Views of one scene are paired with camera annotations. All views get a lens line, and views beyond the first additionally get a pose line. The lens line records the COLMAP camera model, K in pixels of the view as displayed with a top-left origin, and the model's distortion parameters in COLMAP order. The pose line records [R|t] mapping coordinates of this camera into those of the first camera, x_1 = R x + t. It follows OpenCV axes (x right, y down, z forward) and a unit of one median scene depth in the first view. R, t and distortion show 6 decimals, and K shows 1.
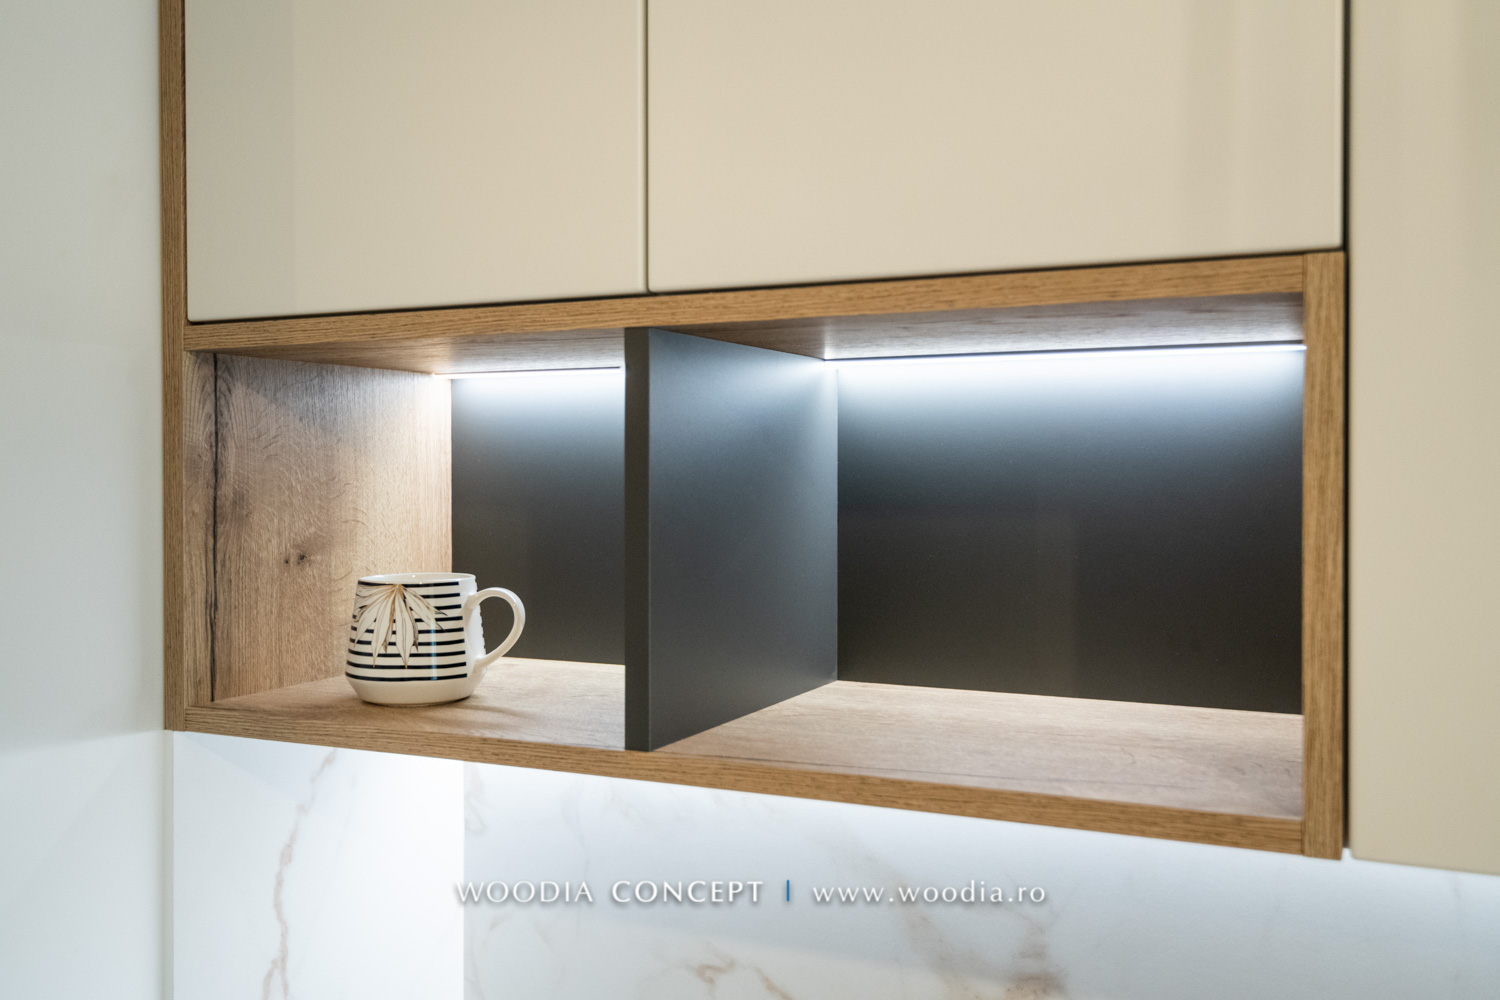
lens RADIAL K [[1330.1, 0, 750.0], [0, 1330.1, 500.0], [0, 0, 1]] dist [0.002375, 0.001427]
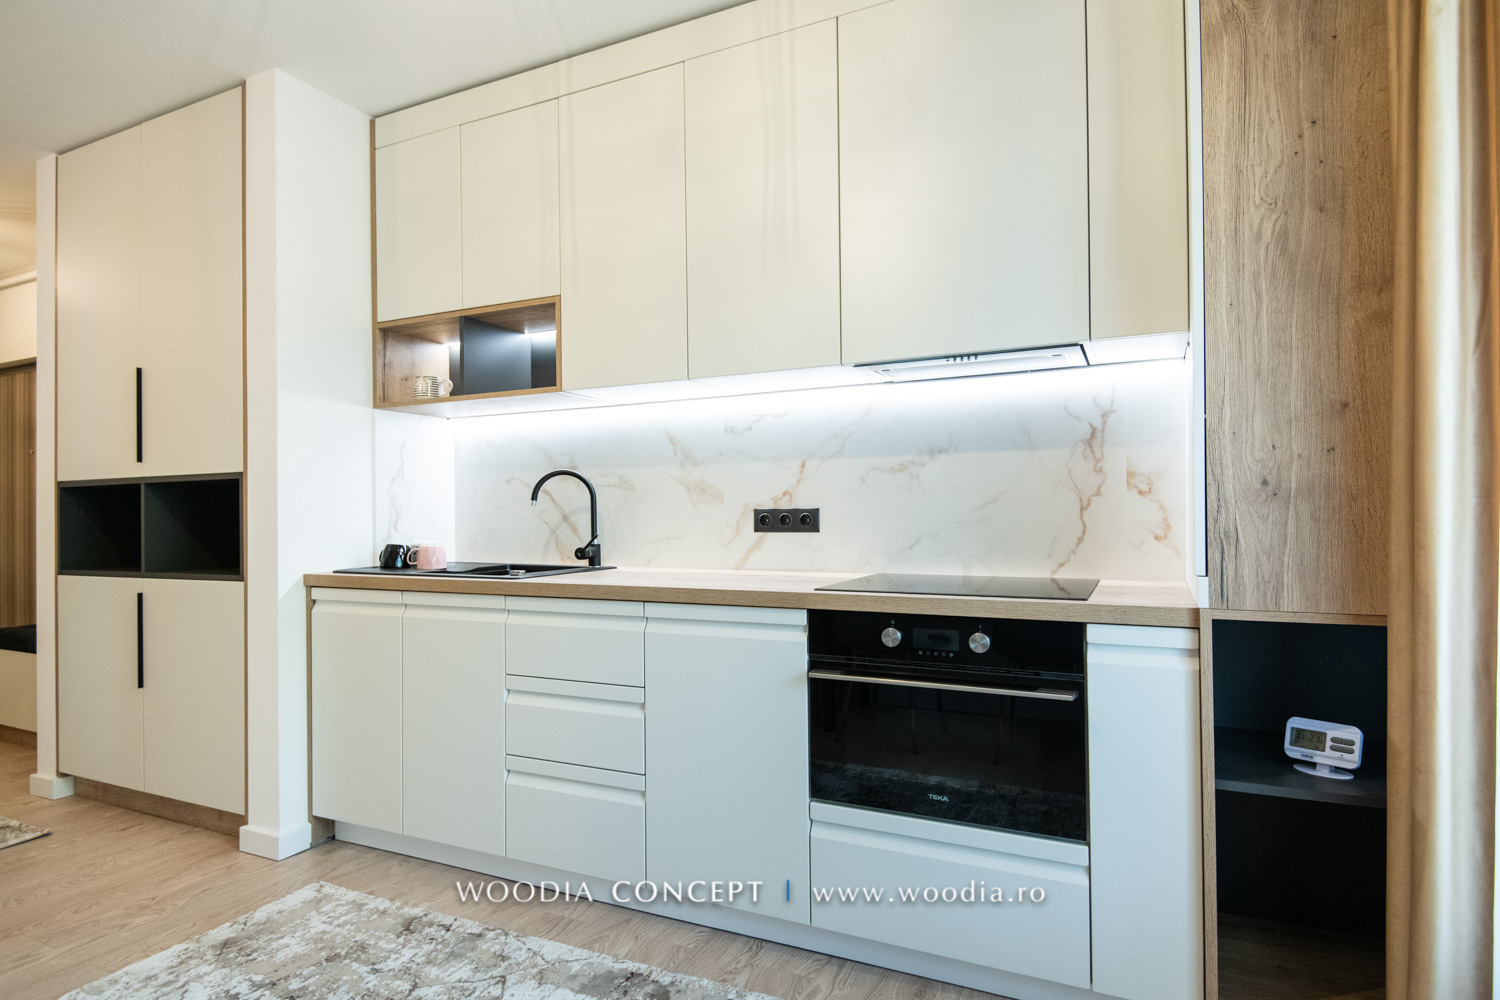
lens RADIAL K [[769.9, 0, 785.9], [0, 769.9, 510.5], [0, 0, 1]] dist [0.035718, -0.022595]
pose [[0.999271, -0.018078, 0.033625, 0.871708], [0.018599, 0.999711, -0.015263, 0.569049], [-0.033339, 0.015877, 0.999318, -1.694800]]
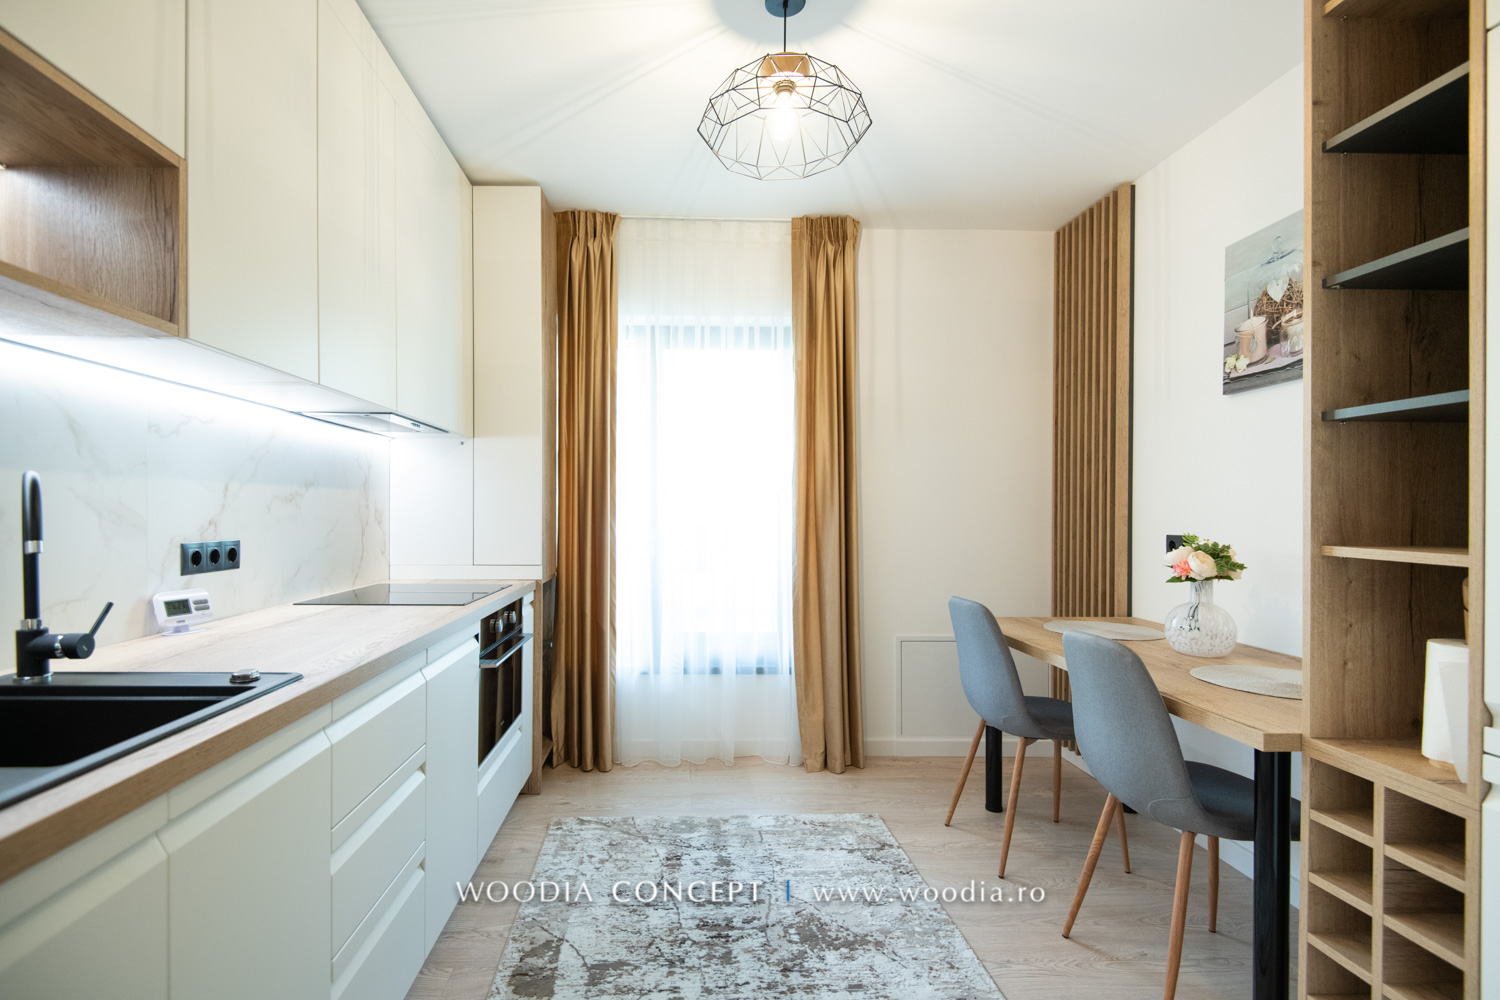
lens RADIAL K [[711.7, 0, 680.9], [0, 711.7, 511.0], [0, 0, 1]] dist [0.035741, -0.018468]
pose [[-0.441349, -0.012241, 0.897252, -1.117806], [-0.004387, 0.999924, 0.011484, 0.427085], [-0.897325, 0.001132, -0.441370, 0.426855]]
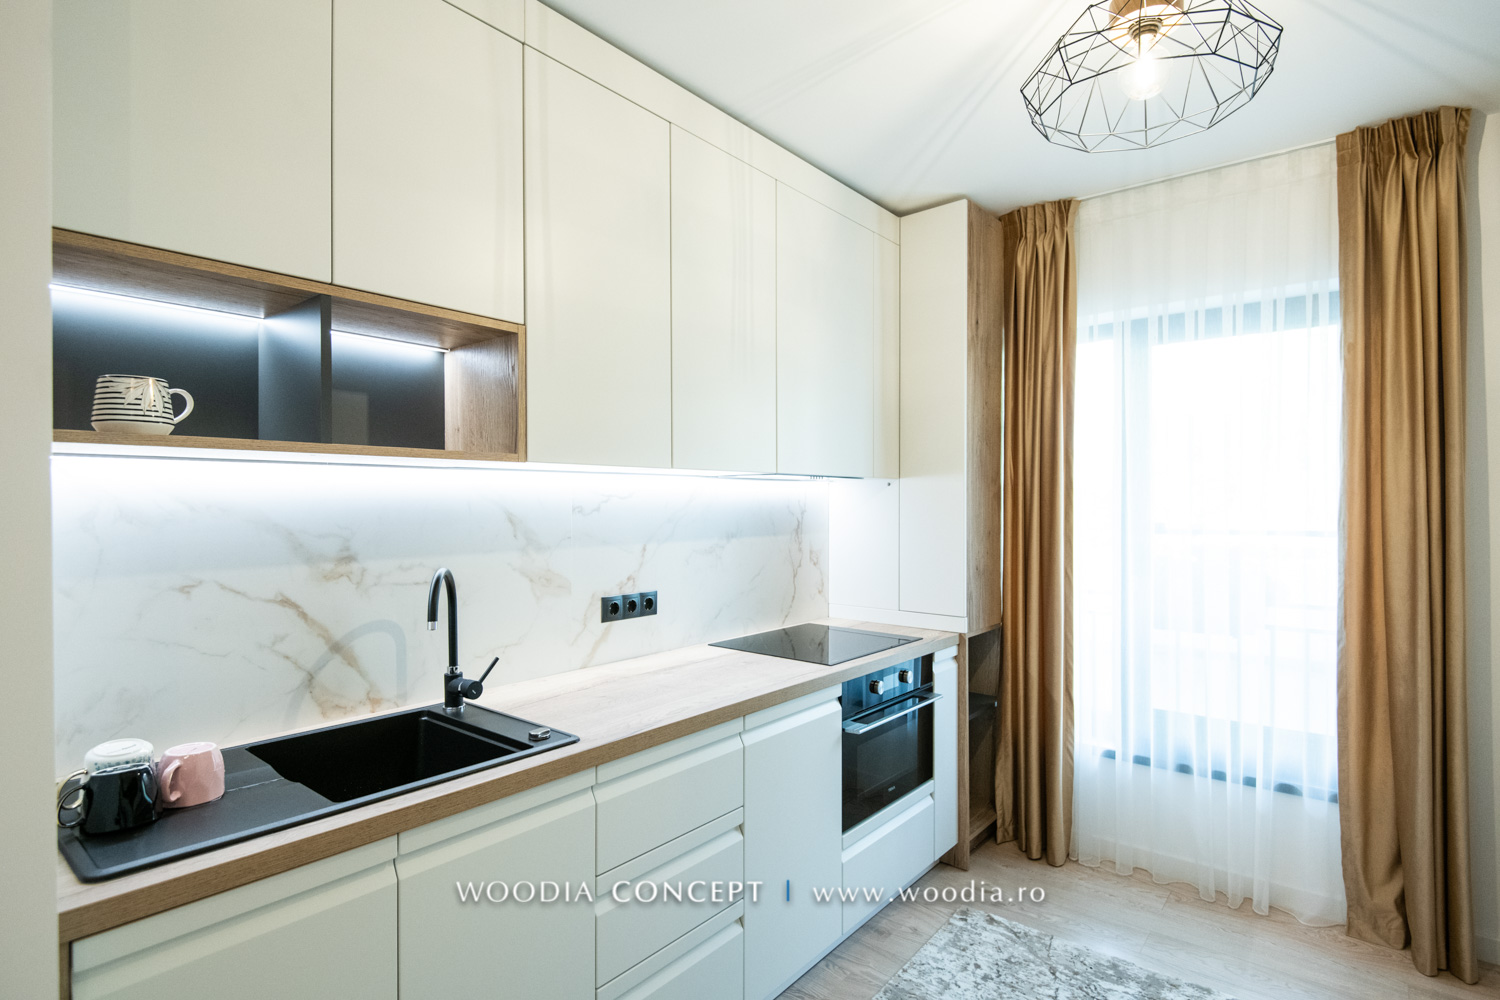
lens RADIAL K [[752.6, 0, 749.5], [0, 752.6, 508.9], [0, 0, 1]] dist [0.028344, -0.015220]
pose [[0.235300, -0.014968, 0.971807, -1.143816], [0.011000, 0.999858, 0.012736, 0.248649], [-0.971860, 0.007693, 0.235432, -0.200057]]
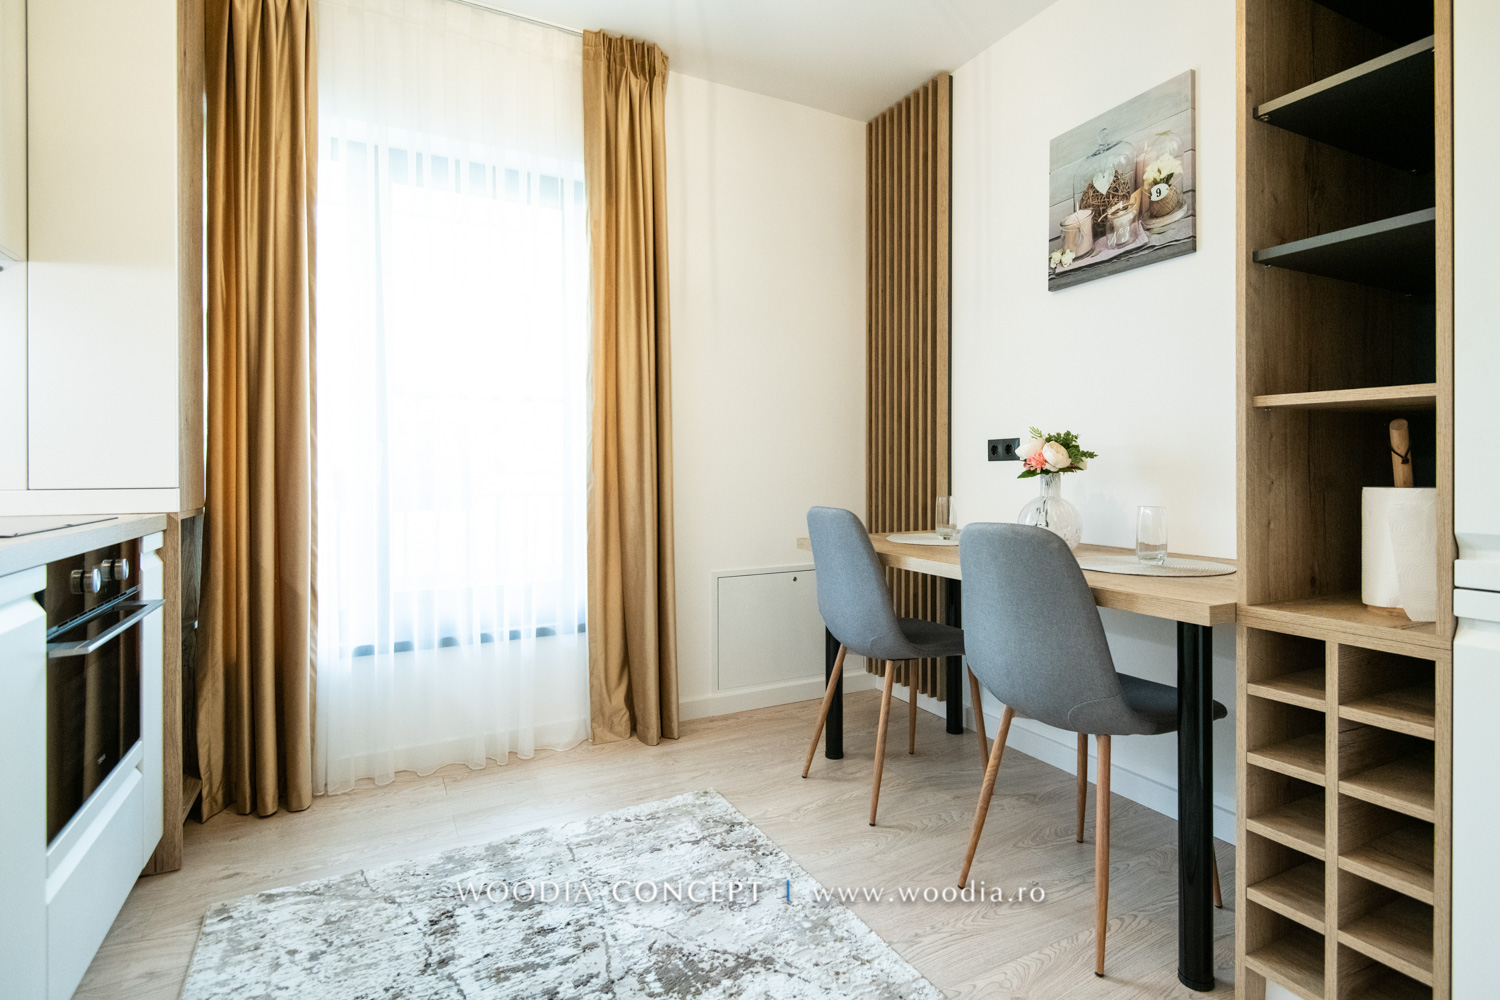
lens RADIAL K [[775.2, 0, 782.0], [0, 775.2, 472.2], [0, 0, 1]] dist [0.033167, -0.025972]
pose [[-0.808071, -0.008937, 0.589017, -0.600512], [-0.002412, 0.999927, 0.011863, 0.609286], [-0.589080, 0.008165, -0.808034, 0.333535]]
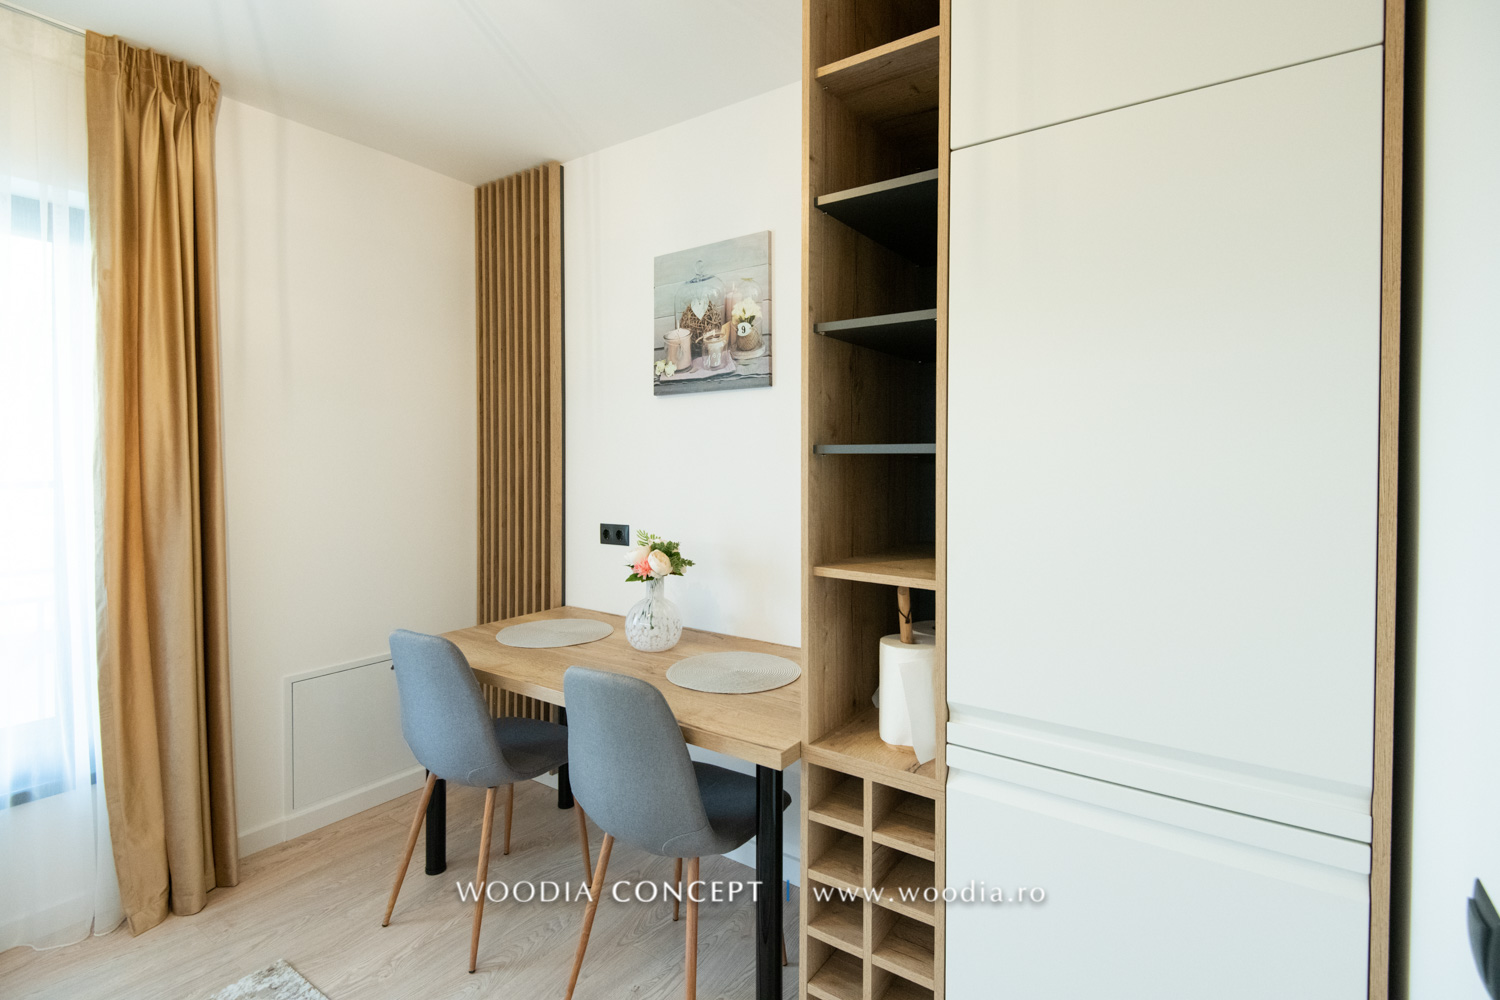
lens RADIAL K [[721.6, 0, 759.4], [0, 721.6, 466.6], [0, 0, 1]] dist [0.042055, -0.023025]
pose [[-0.986891, -0.012223, 0.160924, -0.589140], [-0.009520, 0.999801, 0.017554, 0.278673], [-0.161107, 0.015792, -0.986811, 0.249296]]
